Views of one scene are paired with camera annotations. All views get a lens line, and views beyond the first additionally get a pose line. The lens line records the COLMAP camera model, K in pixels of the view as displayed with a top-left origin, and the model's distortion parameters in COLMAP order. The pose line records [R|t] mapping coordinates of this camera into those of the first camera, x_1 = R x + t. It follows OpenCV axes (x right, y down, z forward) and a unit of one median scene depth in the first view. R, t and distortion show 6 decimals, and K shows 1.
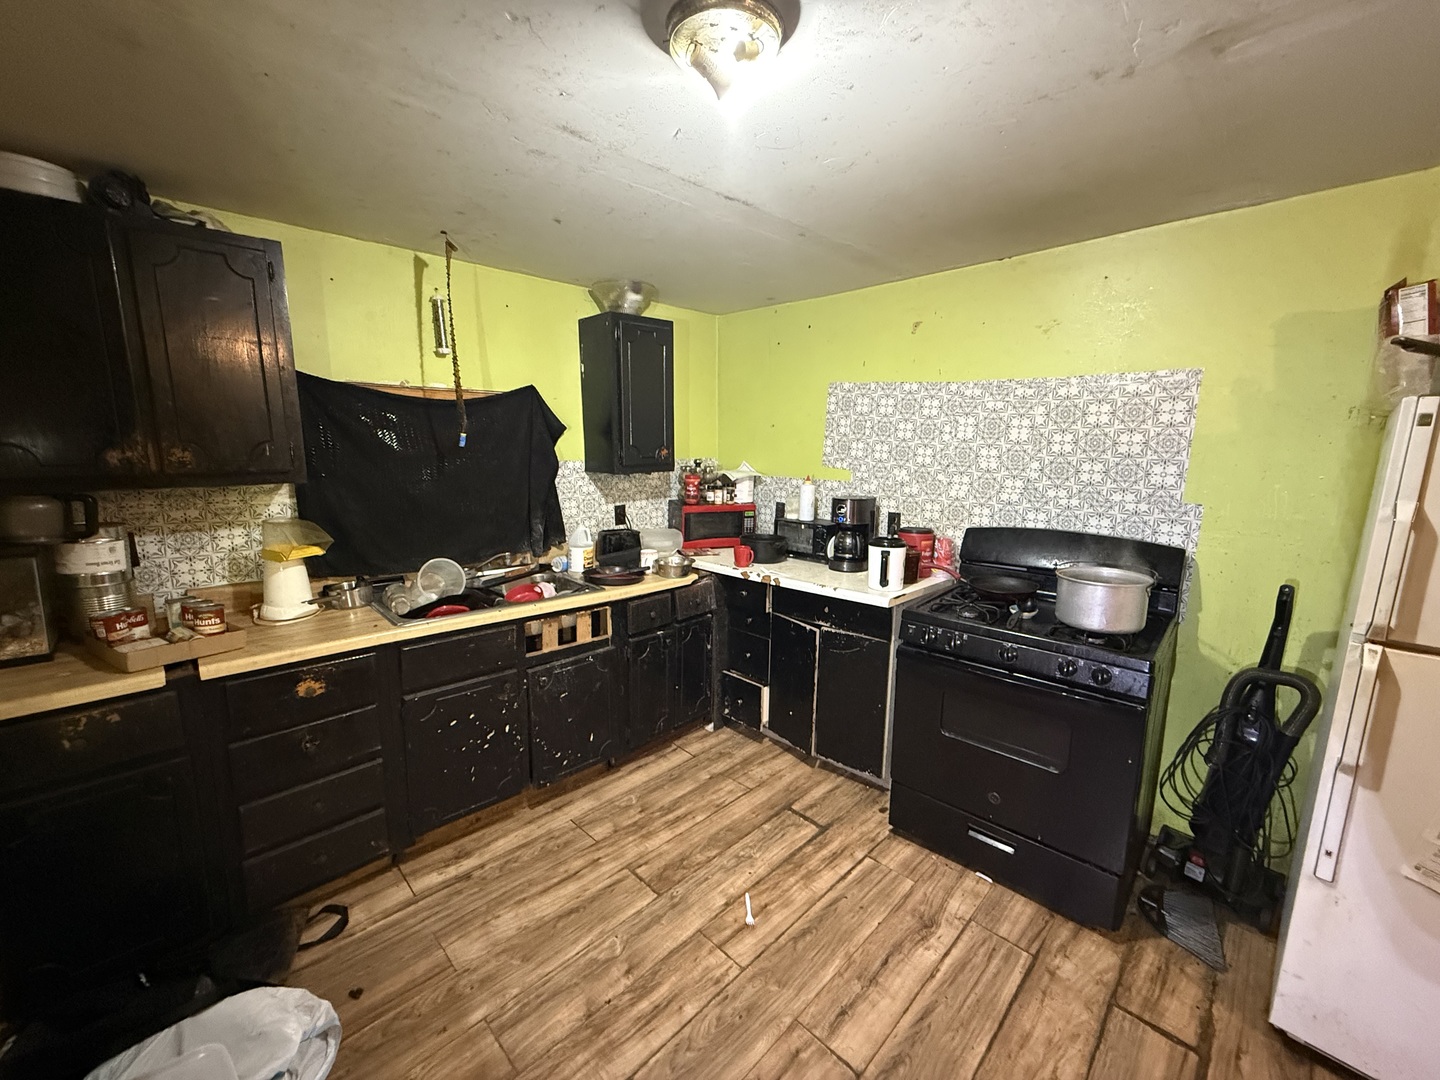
lens RADIAL K [[575.0, 0, 720.0], [0, 575.0, 540.0], [0, 0, 1]] dist [0.002804, 0.000320]
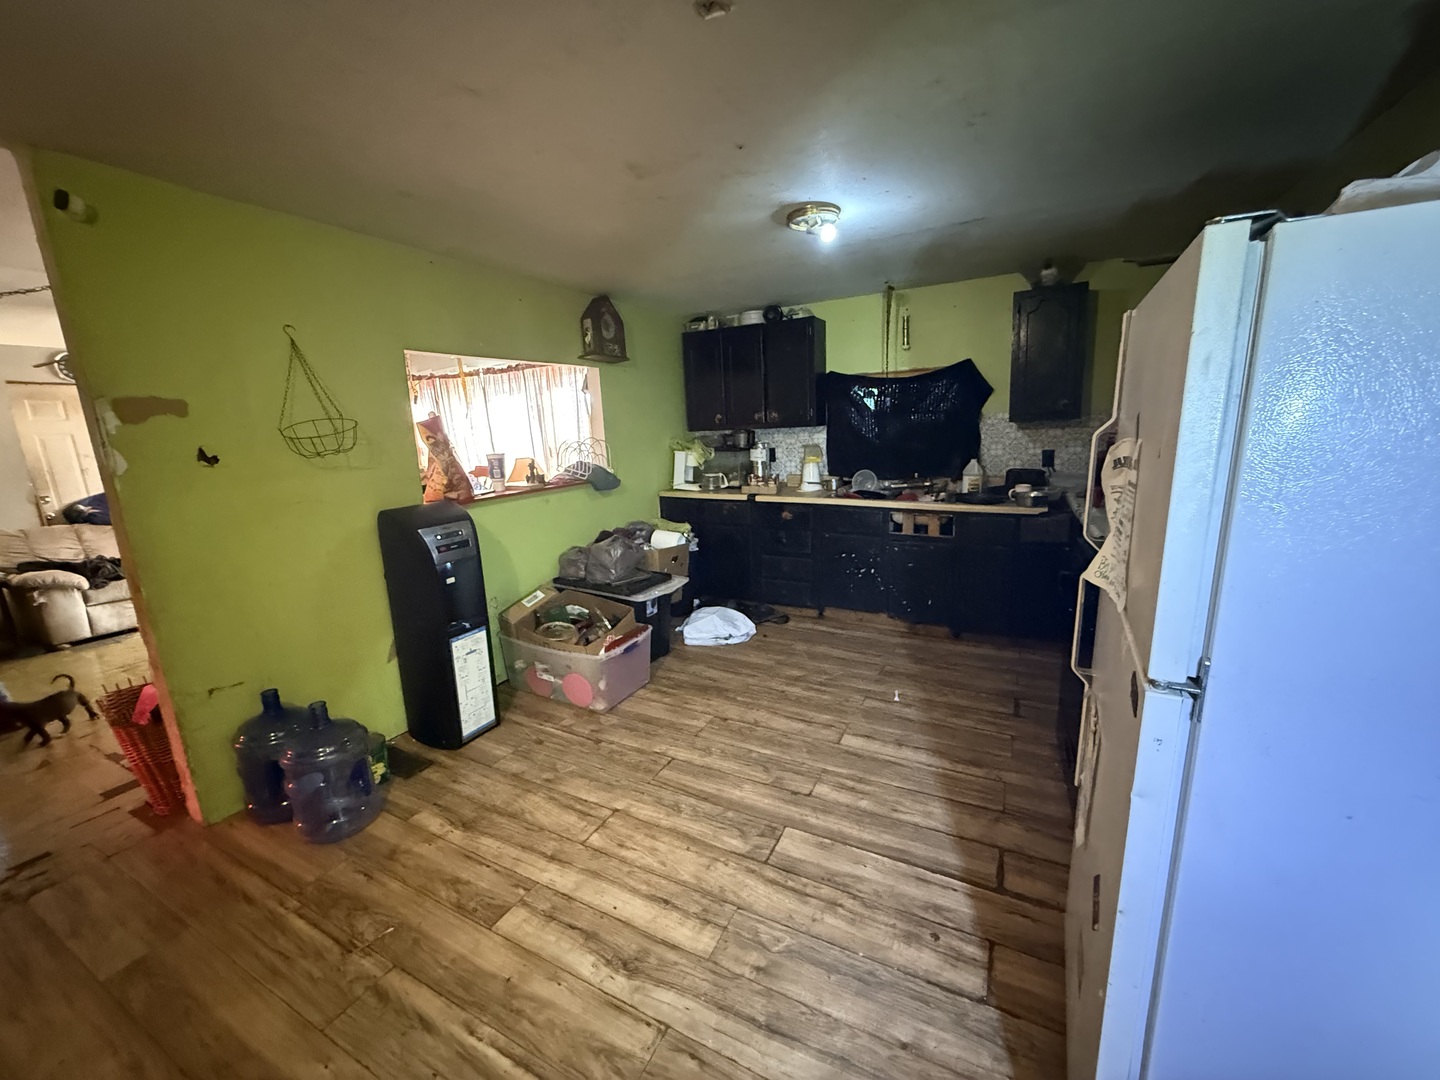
lens RADIAL K [[575.0, 0, 720.0], [0, 575.0, 540.0], [0, 0, 1]] dist [0.002804, 0.000320]
pose [[0.307396, 0.172716, -0.935776, 1.195703], [-0.114759, 0.982941, 0.143724, 0.043842], [0.944636, 0.063208, 0.321973, 0.005696]]
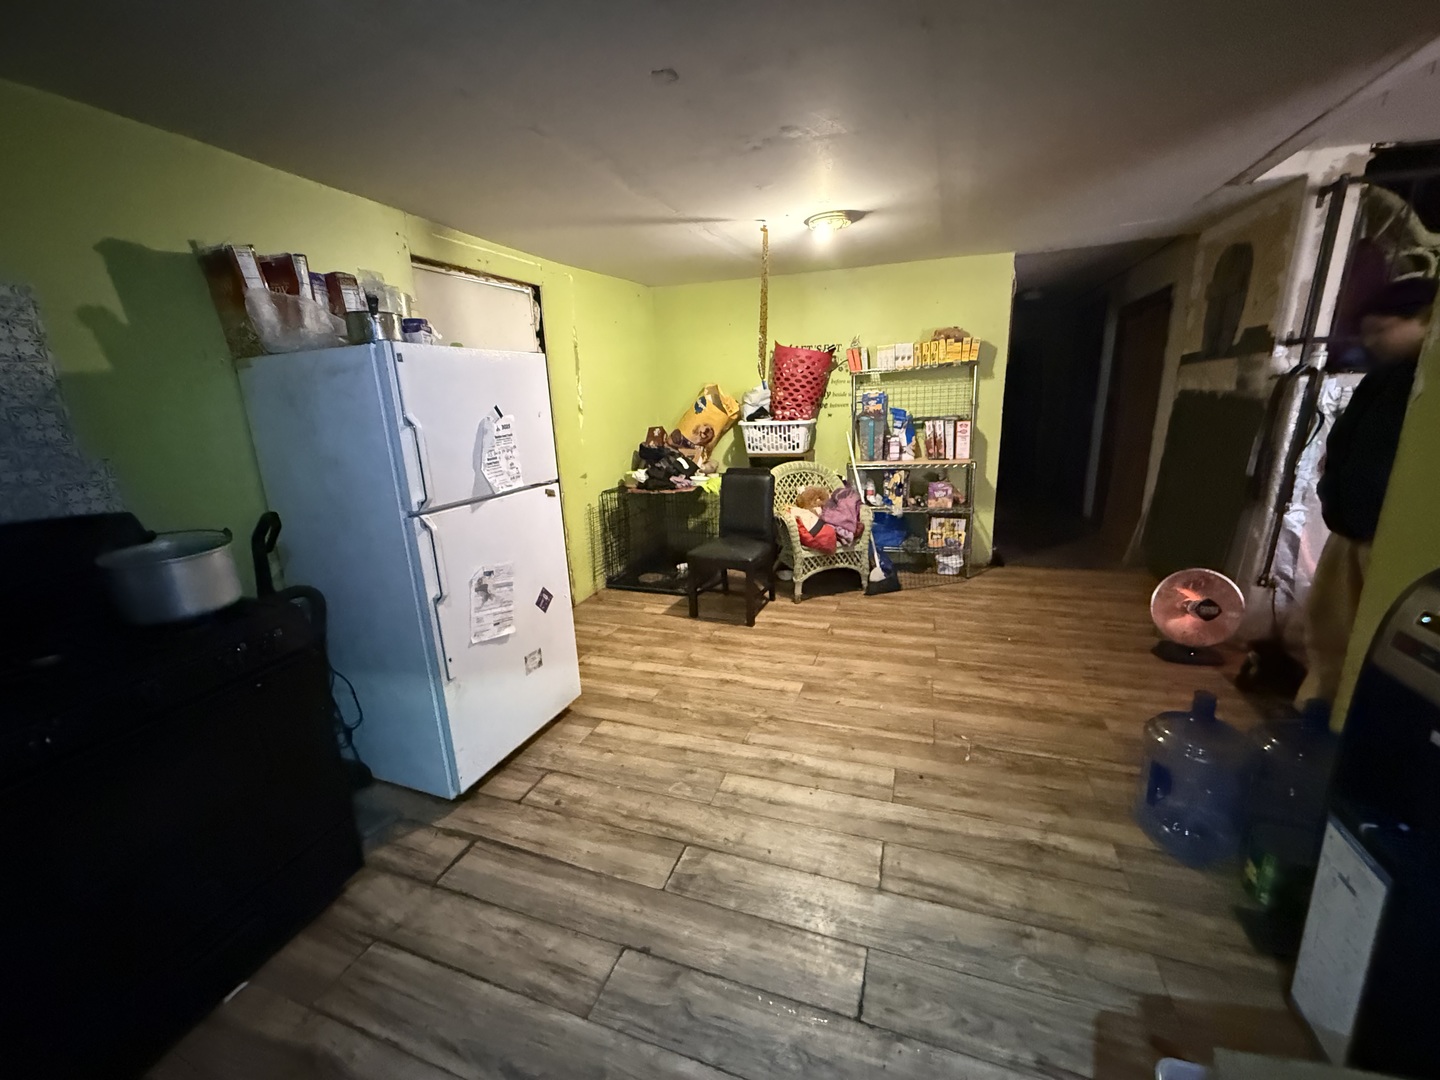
lens RADIAL K [[575.0, 0, 720.0], [0, 575.0, 540.0], [0, 0, 1]] dist [0.002804, 0.000320]
pose [[-0.435649, -0.218898, 0.873094, -0.310293], [0.179786, 0.929273, 0.322691, -0.063498], [-0.881979, 0.297550, -0.365482, 0.562704]]
